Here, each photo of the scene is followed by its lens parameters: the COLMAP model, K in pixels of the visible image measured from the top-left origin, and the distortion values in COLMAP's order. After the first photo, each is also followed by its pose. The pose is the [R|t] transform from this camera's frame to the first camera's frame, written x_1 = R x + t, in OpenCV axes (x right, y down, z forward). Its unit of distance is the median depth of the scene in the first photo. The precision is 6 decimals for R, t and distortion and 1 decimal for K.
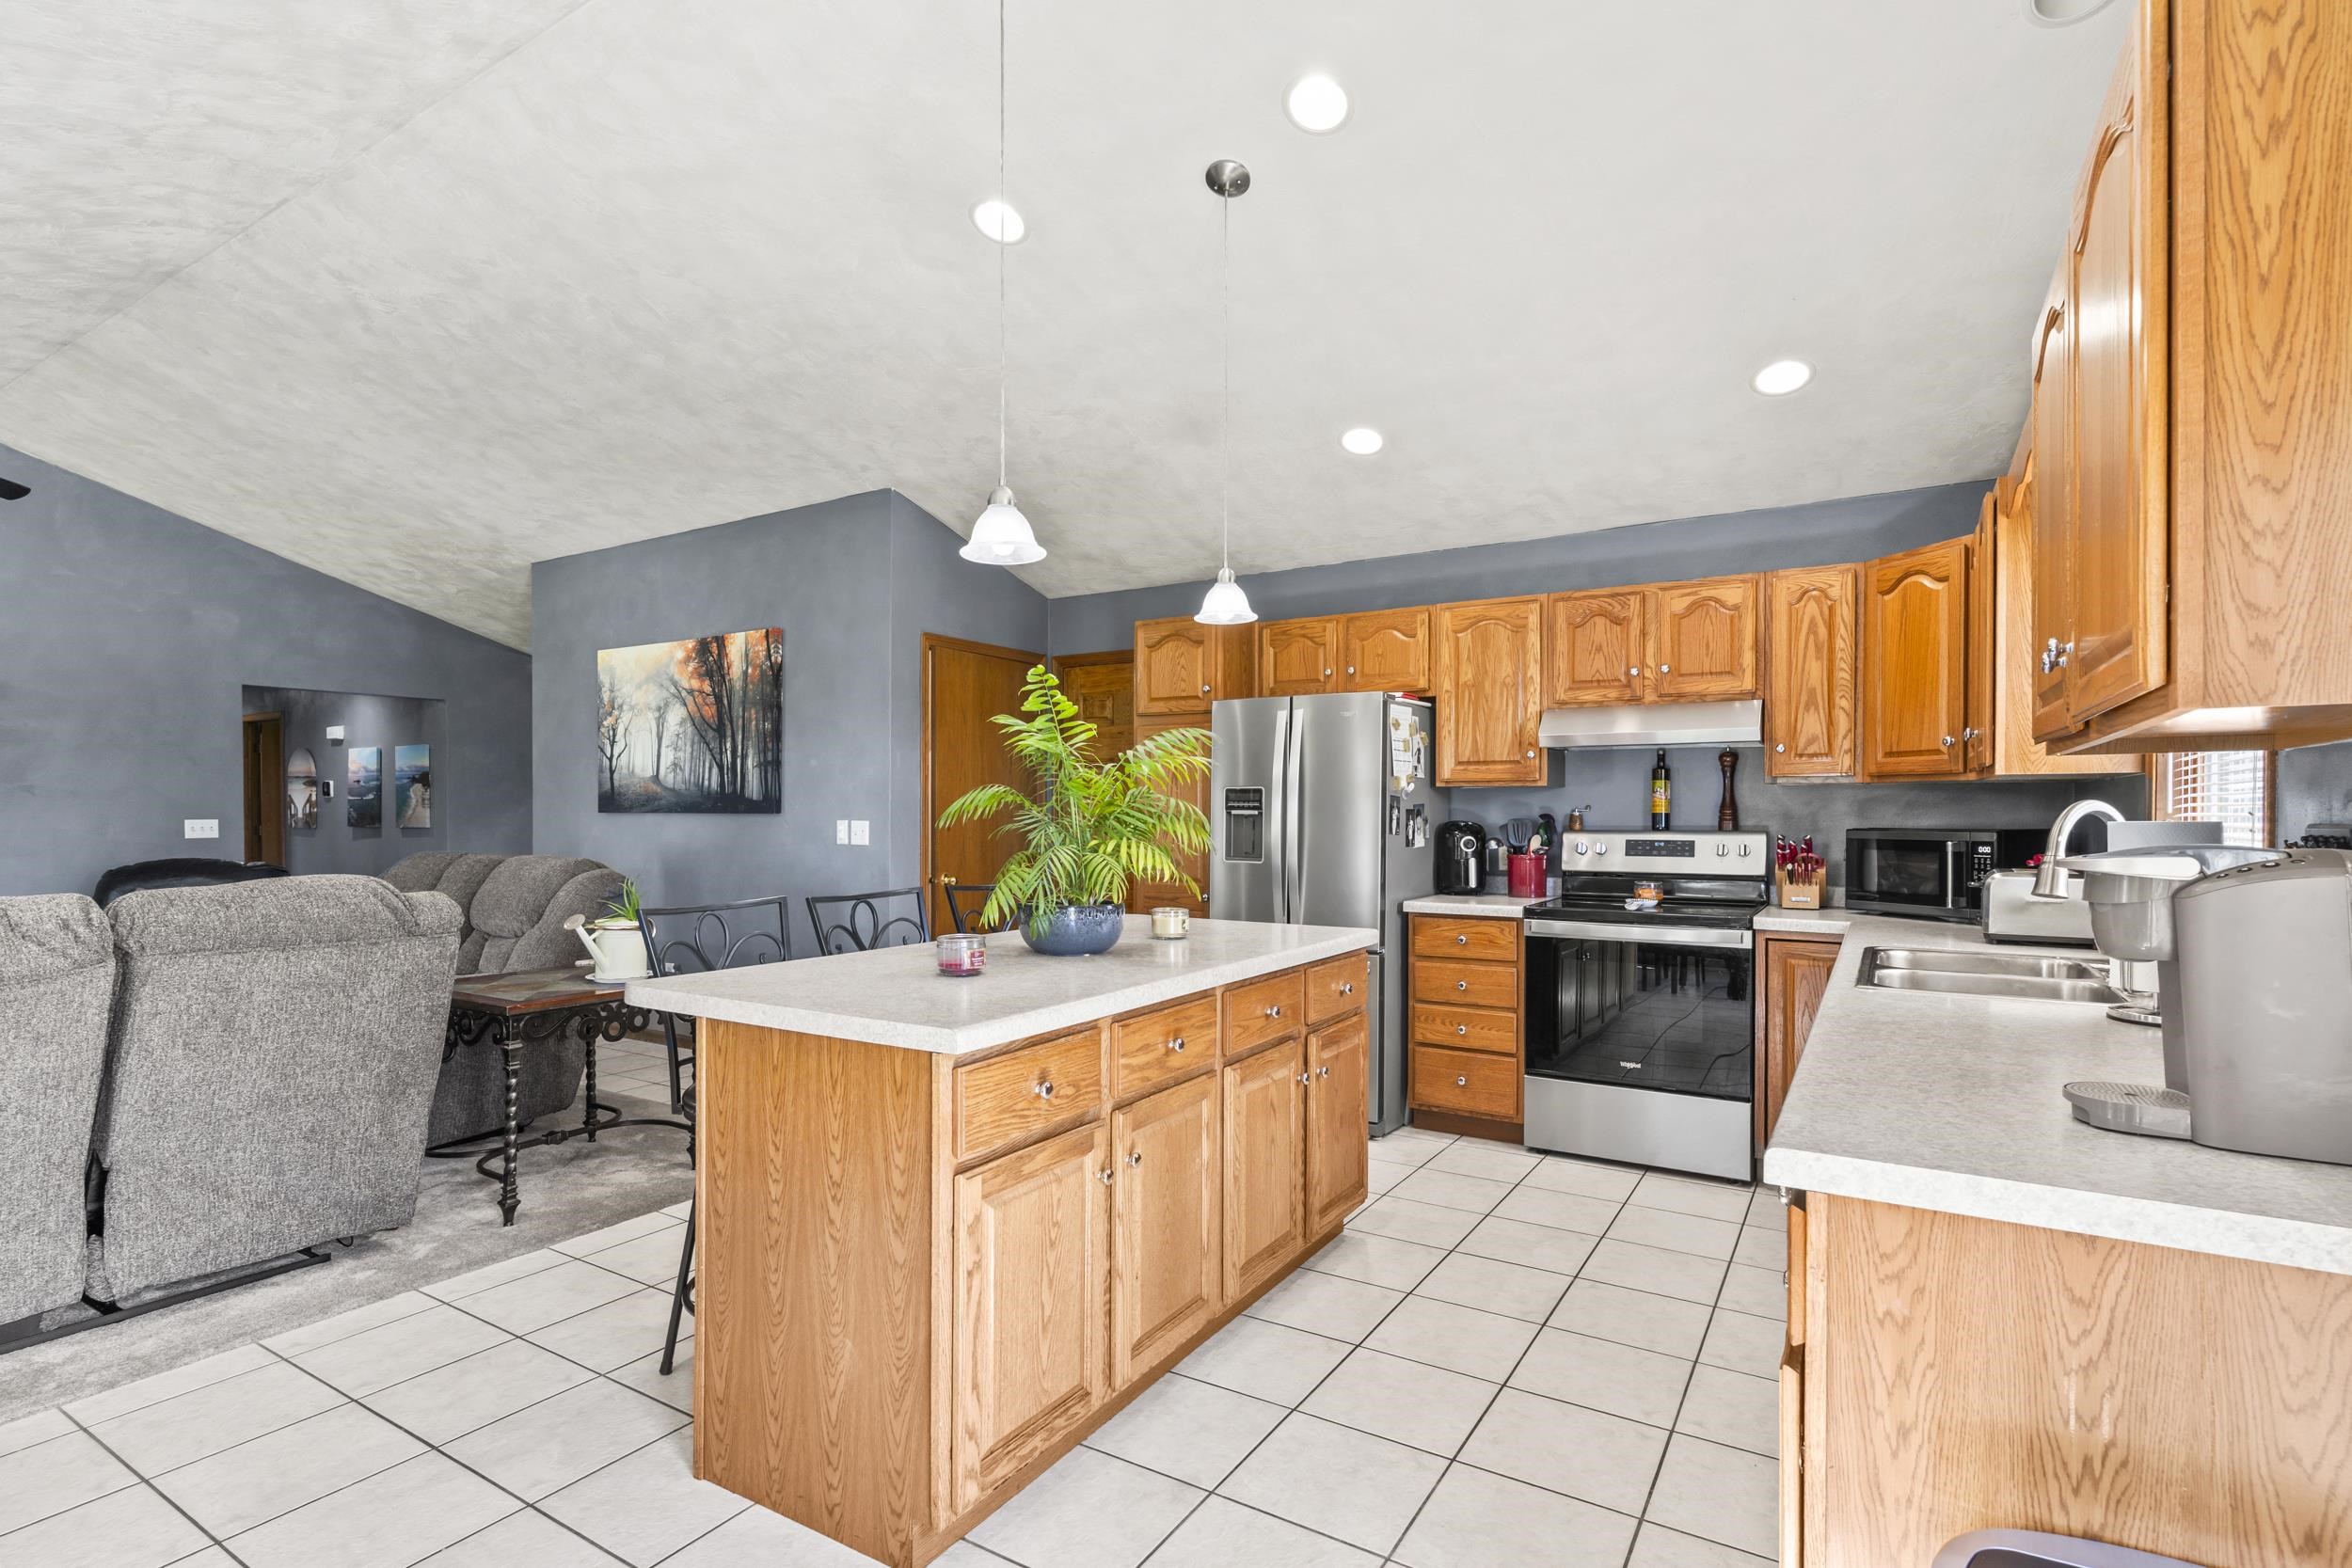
lens RADIAL K [[1154.4, 0, 1172.8], [0, 1154.4, 804.9], [0, 0, 1]] dist [0.002142, 0.000827]
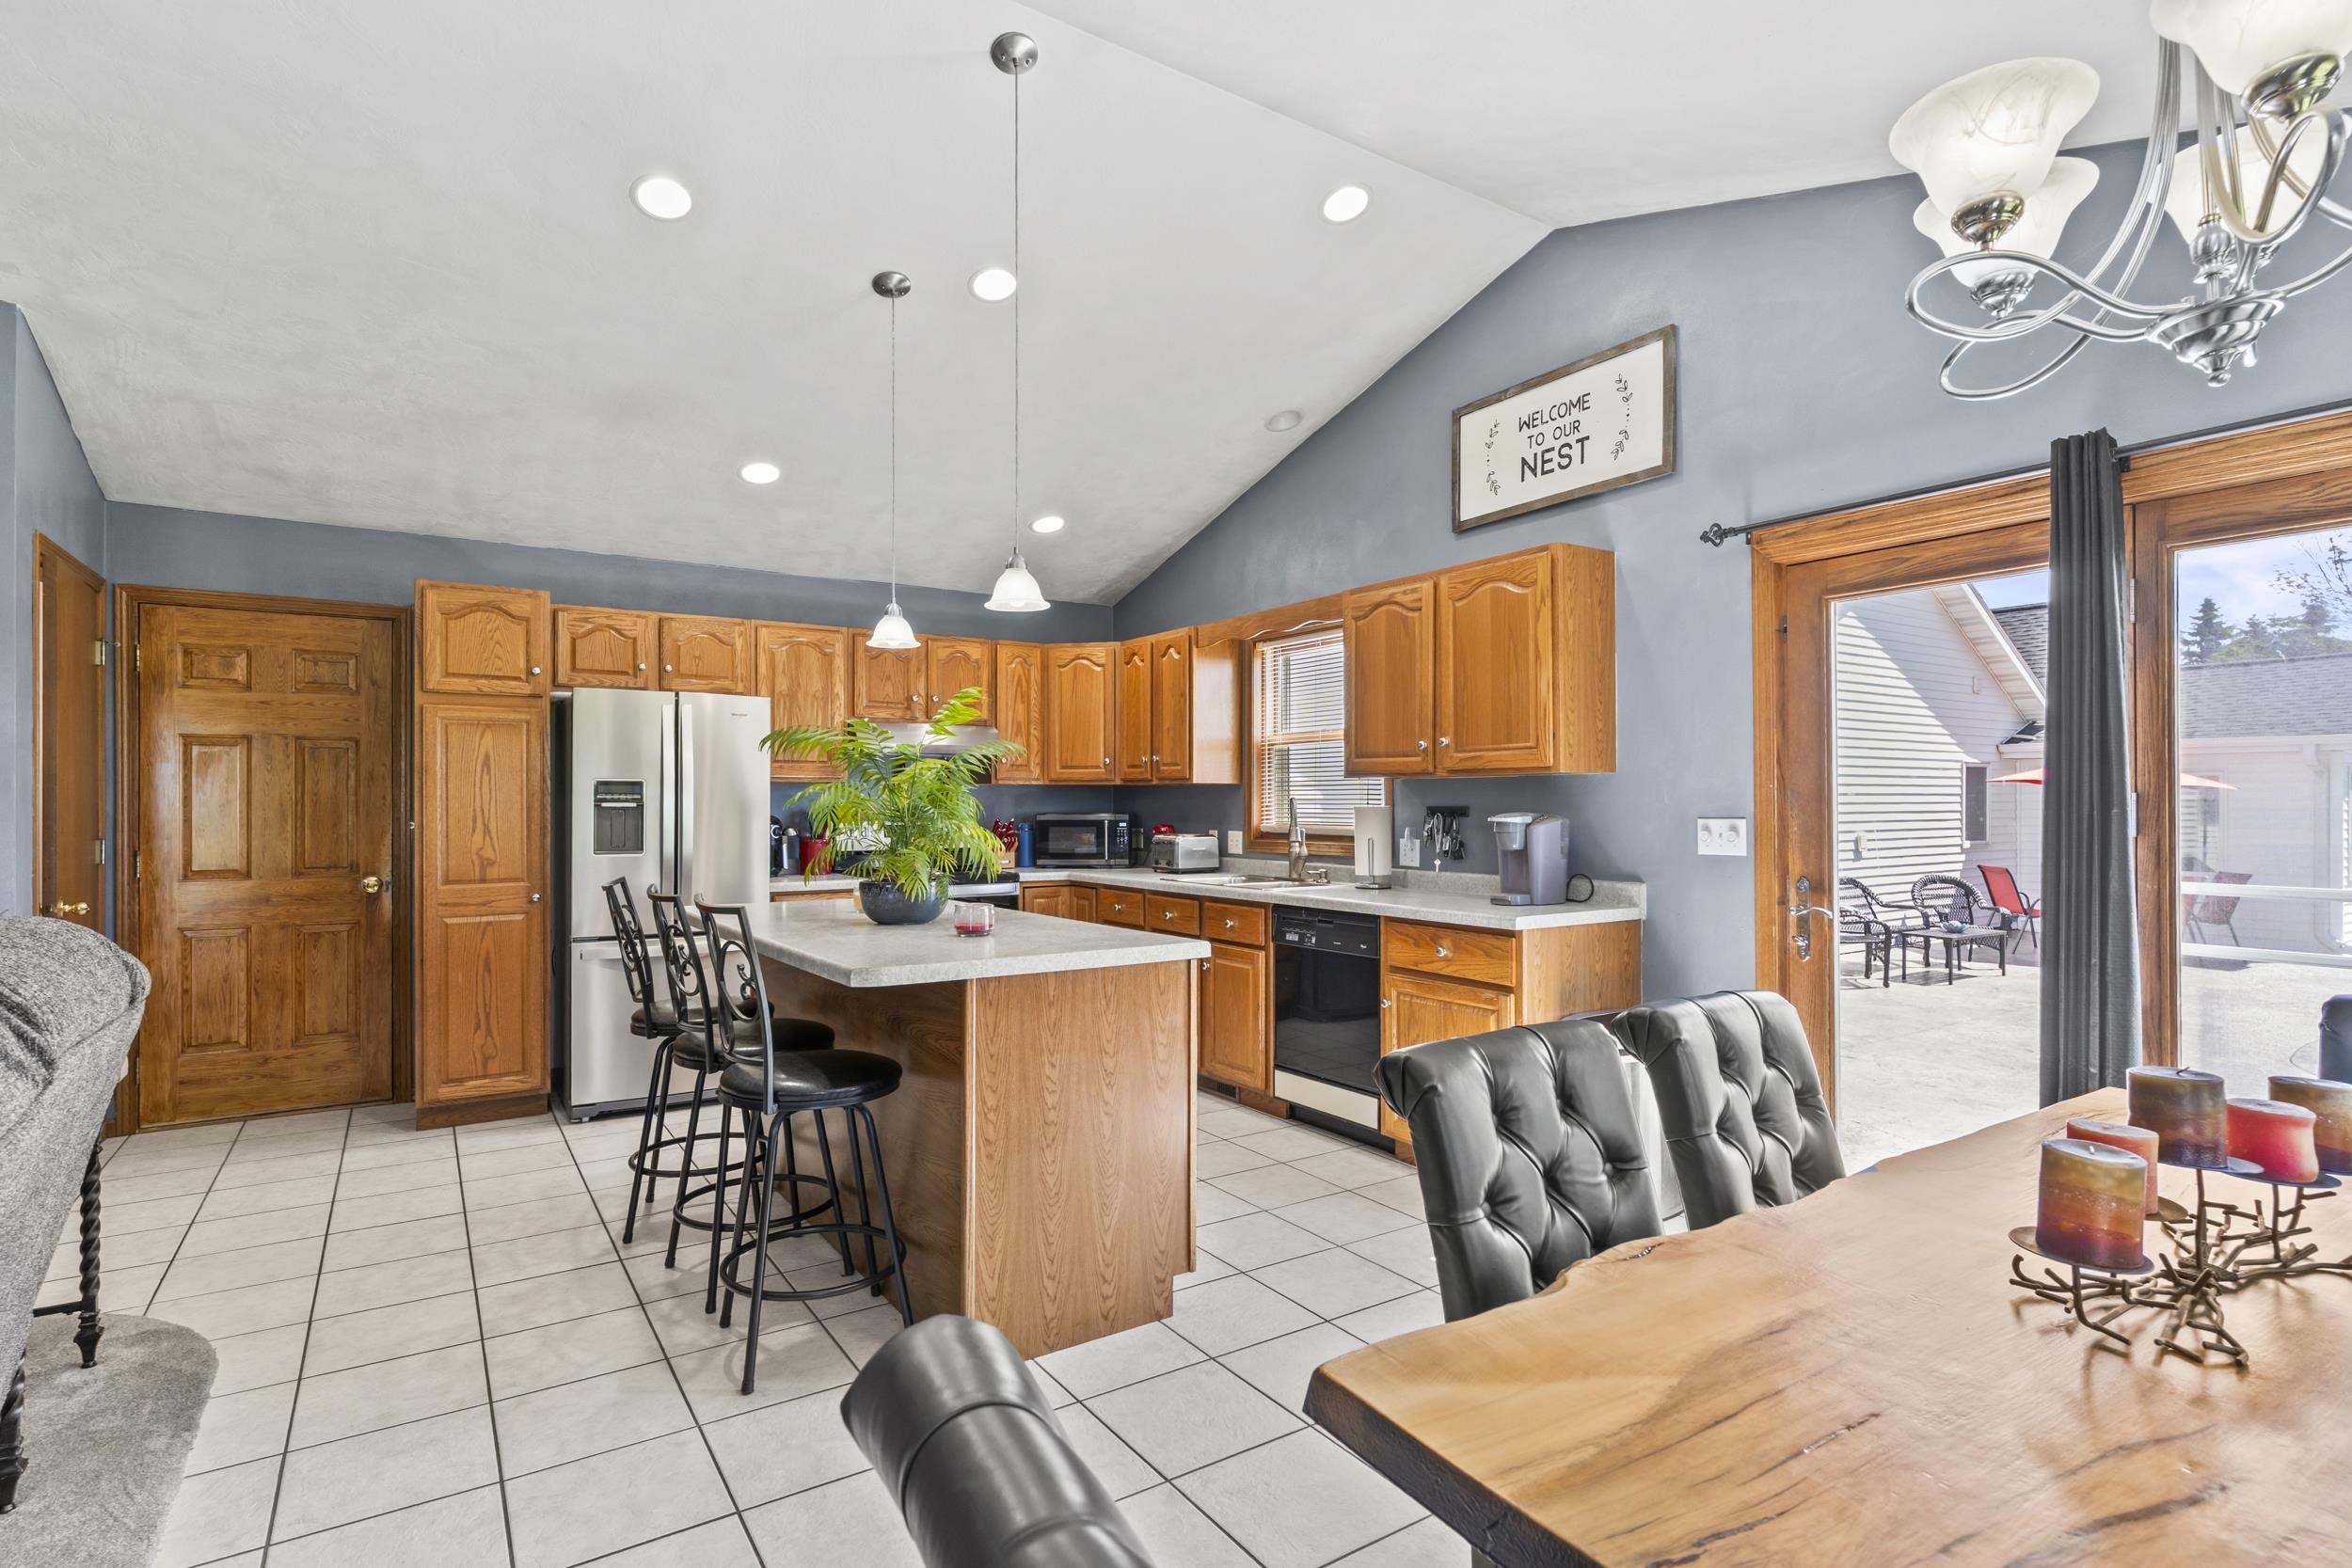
lens RADIAL K [[1154.4, 0, 1189.2], [0, 1154.4, 789.6], [0, 0, 1]] dist [0.002142, 0.000827]
pose [[0.399941, 0.008648, 0.916500, -0.576608], [-0.003127, 0.999963, -0.008072, 0.000498], [-0.916536, 0.000363, 0.399953, 0.139262]]
